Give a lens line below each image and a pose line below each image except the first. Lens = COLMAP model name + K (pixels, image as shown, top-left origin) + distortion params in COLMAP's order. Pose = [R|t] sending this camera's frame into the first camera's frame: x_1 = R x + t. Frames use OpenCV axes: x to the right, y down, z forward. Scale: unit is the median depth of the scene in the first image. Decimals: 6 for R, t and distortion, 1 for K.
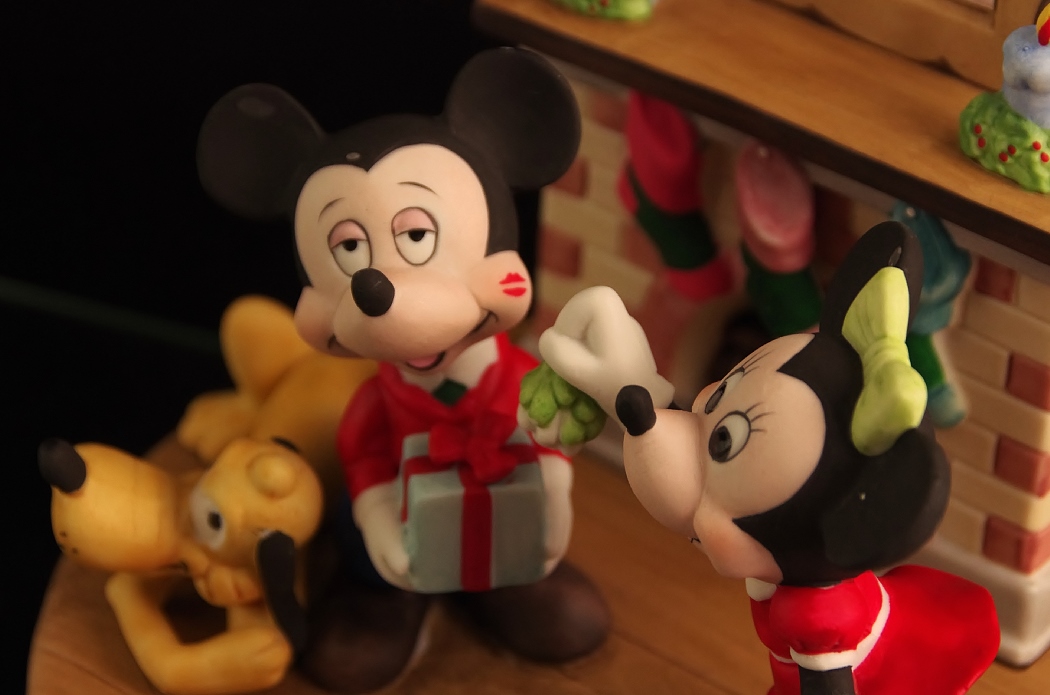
lens RADIAL K [[3297.5, 0, 525.0], [0, 3297.5, 347.4], [0, 0, 1]] dist [-0.413825, 0.000000]
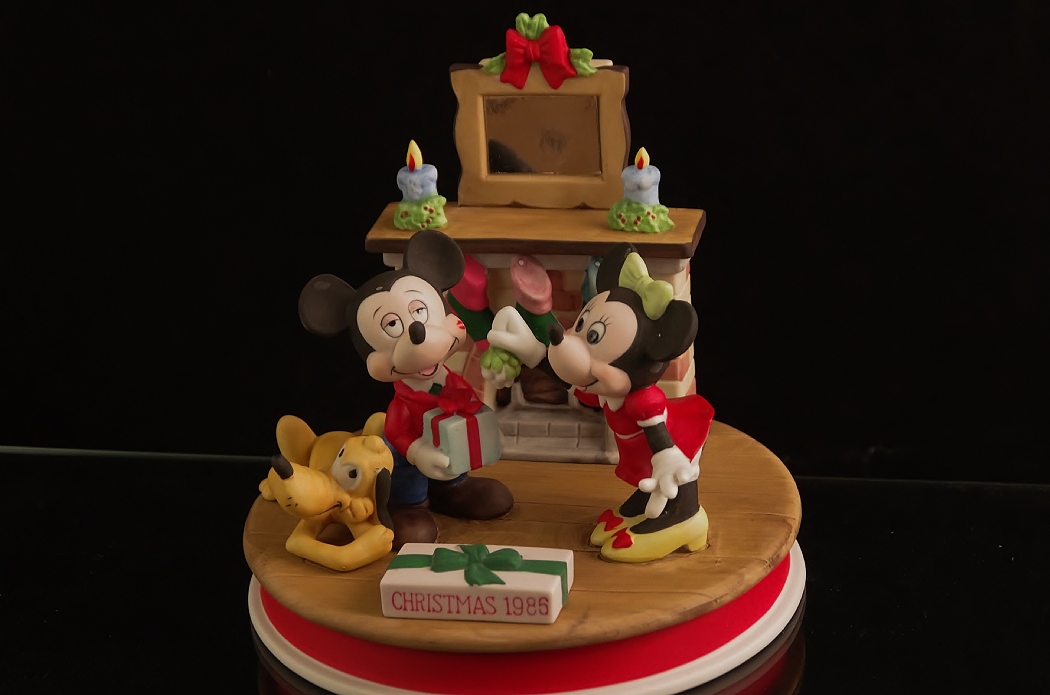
lens RADIAL K [[3297.5, 0, 524.9], [0, 3297.5, 347.1], [0, 0, 1]] dist [-0.413825, 0.000000]
pose [[0.901640, -0.240960, 0.359143, -0.784132], [0.315651, 0.934315, -0.165591, 0.385848], [-0.295652, 0.262668, 0.918475, -1.097887]]
